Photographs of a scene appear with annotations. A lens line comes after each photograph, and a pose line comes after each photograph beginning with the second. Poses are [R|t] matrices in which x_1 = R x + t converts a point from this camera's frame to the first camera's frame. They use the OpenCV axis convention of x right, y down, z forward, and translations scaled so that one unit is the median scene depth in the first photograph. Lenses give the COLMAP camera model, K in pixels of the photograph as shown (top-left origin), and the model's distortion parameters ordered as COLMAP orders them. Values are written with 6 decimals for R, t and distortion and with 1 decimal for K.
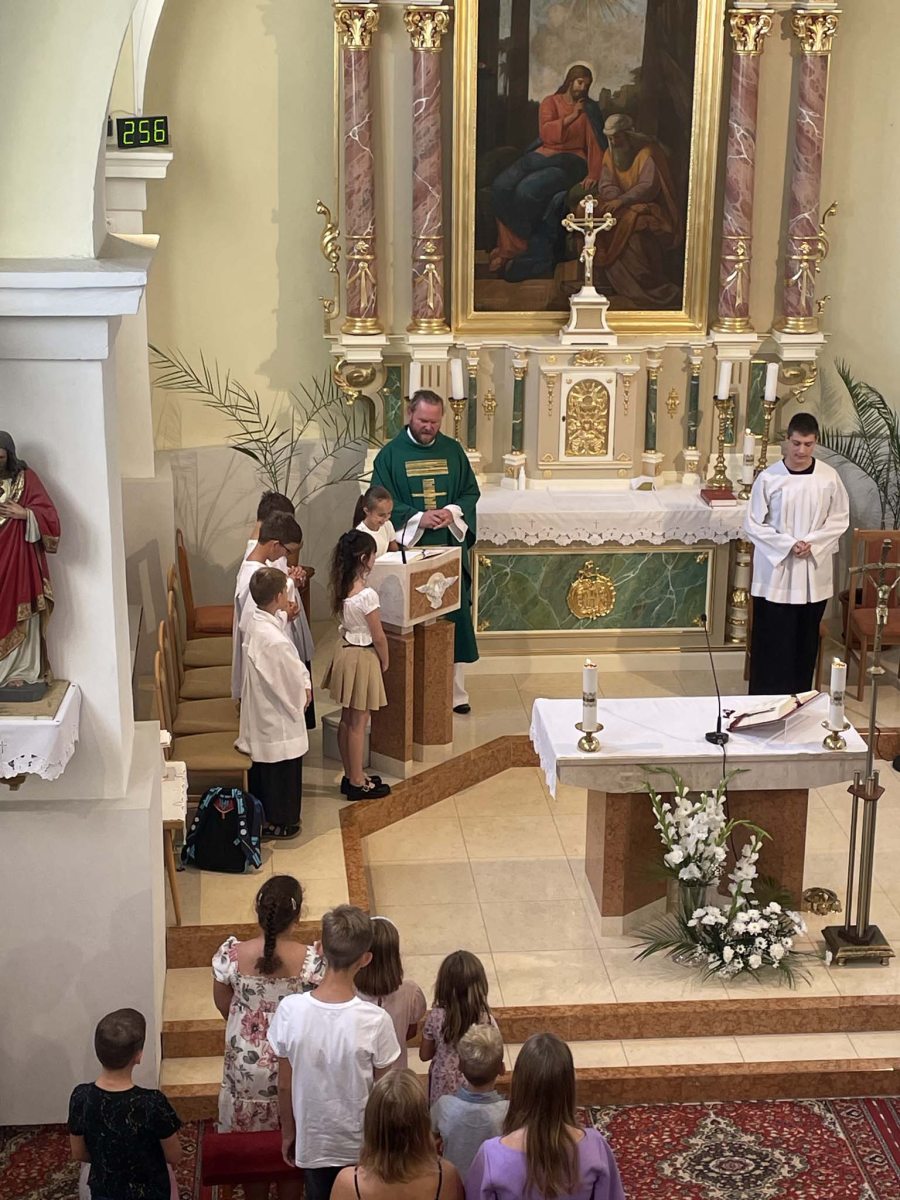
lens RADIAL K [[1996.4, 0, 467.1], [0, 1996.4, 590.9], [0, 0, 1]] dist [0.109207, 0.000000]
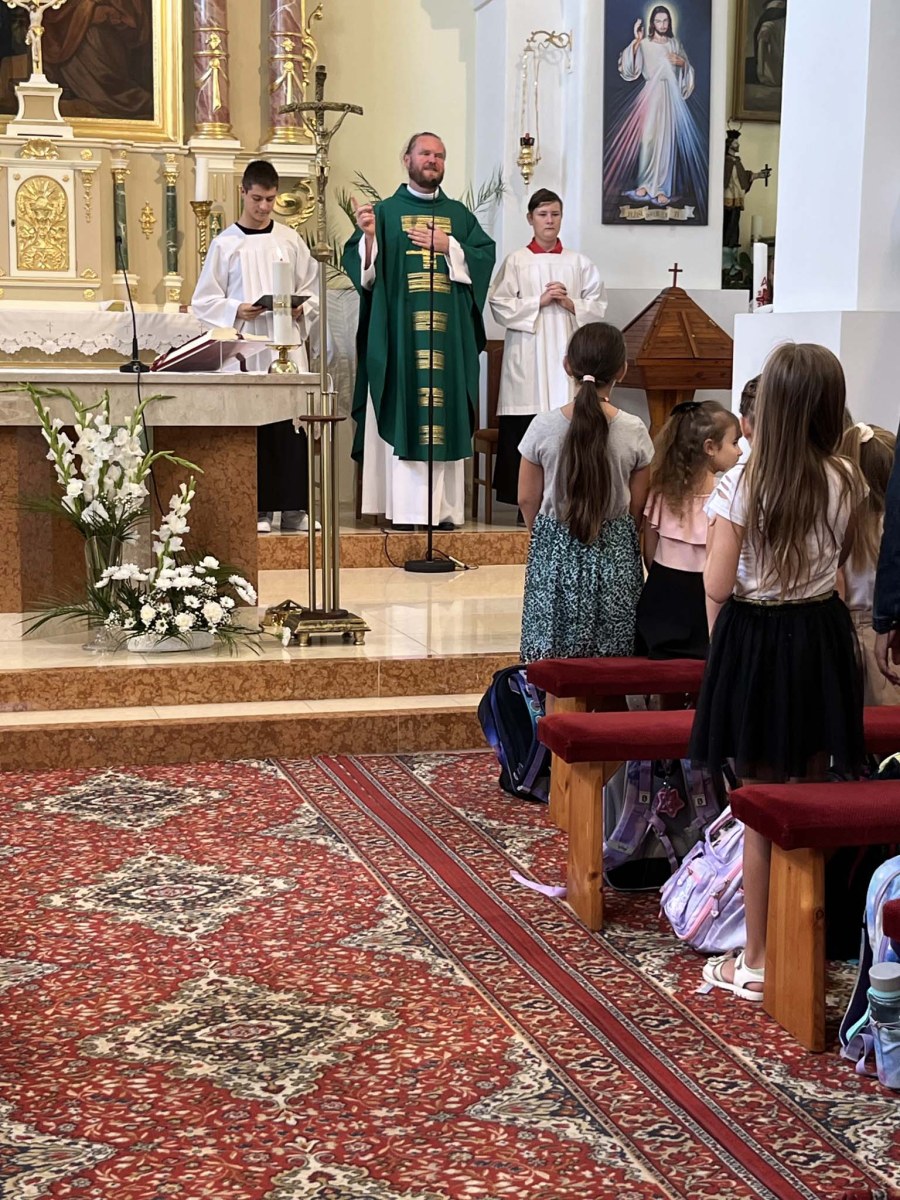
lens RADIAL K [[1936.1, 0, 435.3], [0, 1936.1, 632.1], [0, 0, 1]] dist [0.064616, 0.000000]
pose [[0.986580, -0.030555, 0.160394, 0.088231], [0.056385, 0.985657, -0.159061, 0.228546], [-0.153233, 0.165971, 0.974153, 0.200501]]
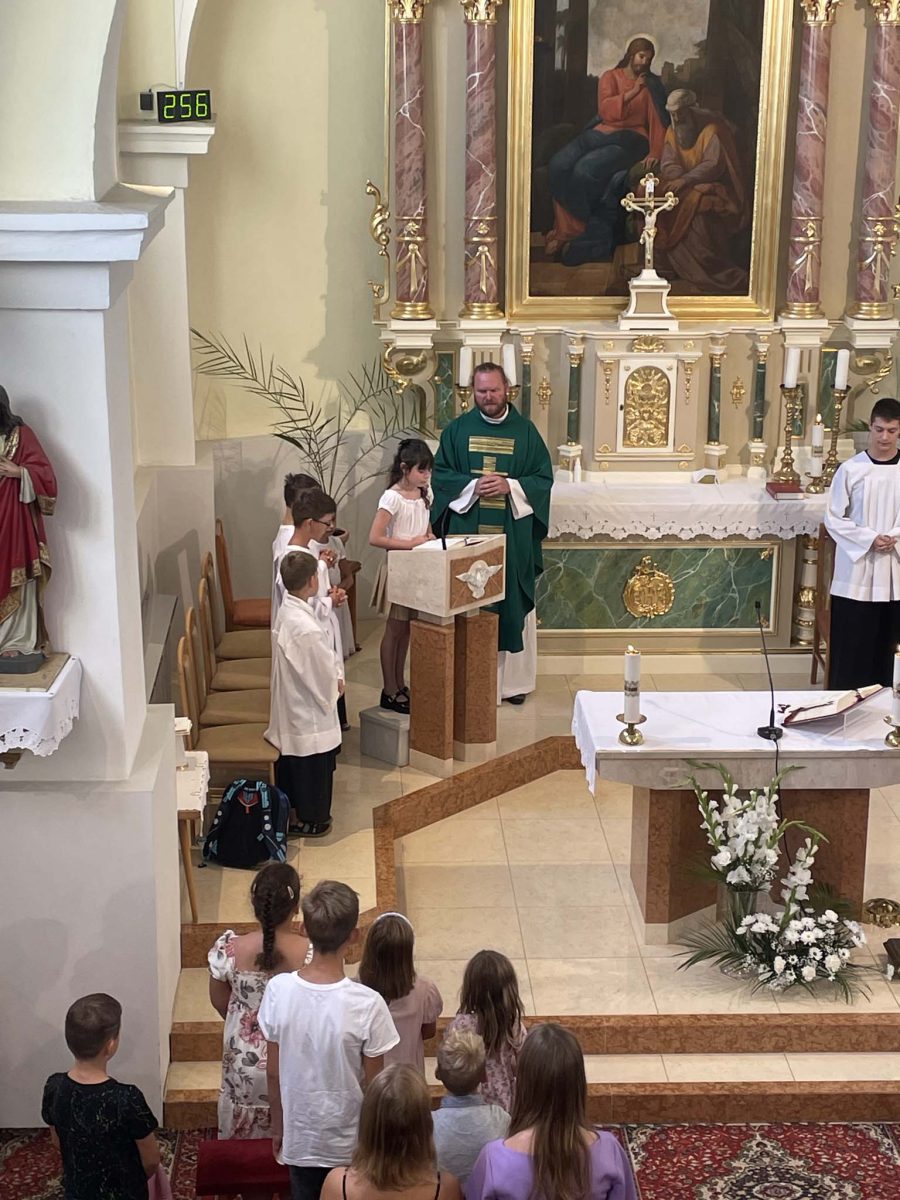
lens RADIAL K [[1996.4, 0, 445.1], [0, 1996.4, 583.2], [0, 0, 1]] dist [0.109207, 0.000000]
pose [[0.998248, 0.008847, -0.058501, 0.021063], [-0.010113, 0.999720, -0.021376, 0.019197], [0.058295, 0.021930, 0.998058, 0.043811]]
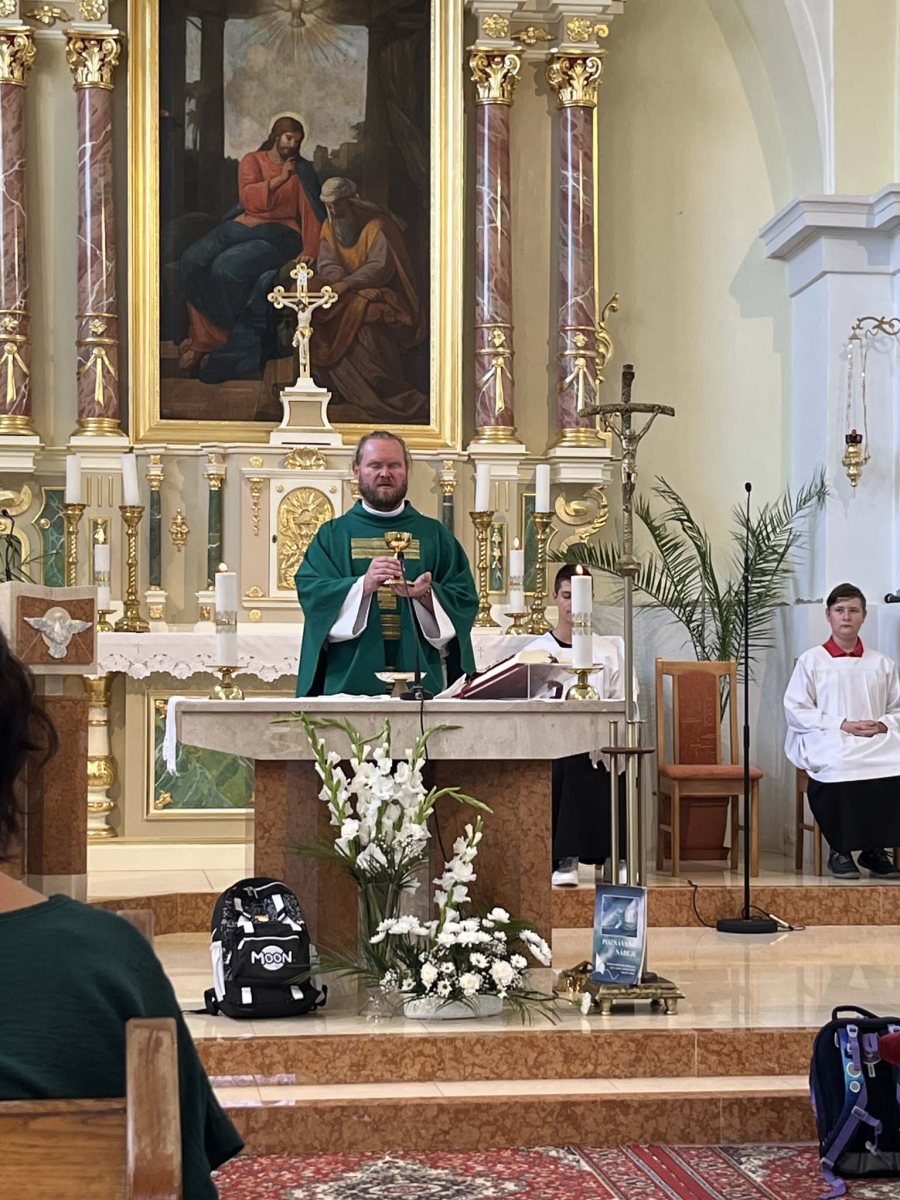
lens RADIAL K [[2315.0, 0, 443.7], [0, 2315.0, 638.2], [0, 0, 1]] dist [0.123922, 0.000000]
pose [[0.999110, -0.011228, 0.040649, 0.077504], [0.023685, 0.946917, -0.320606, 0.236915], [-0.034891, 0.321283, 0.946340, 0.177040]]
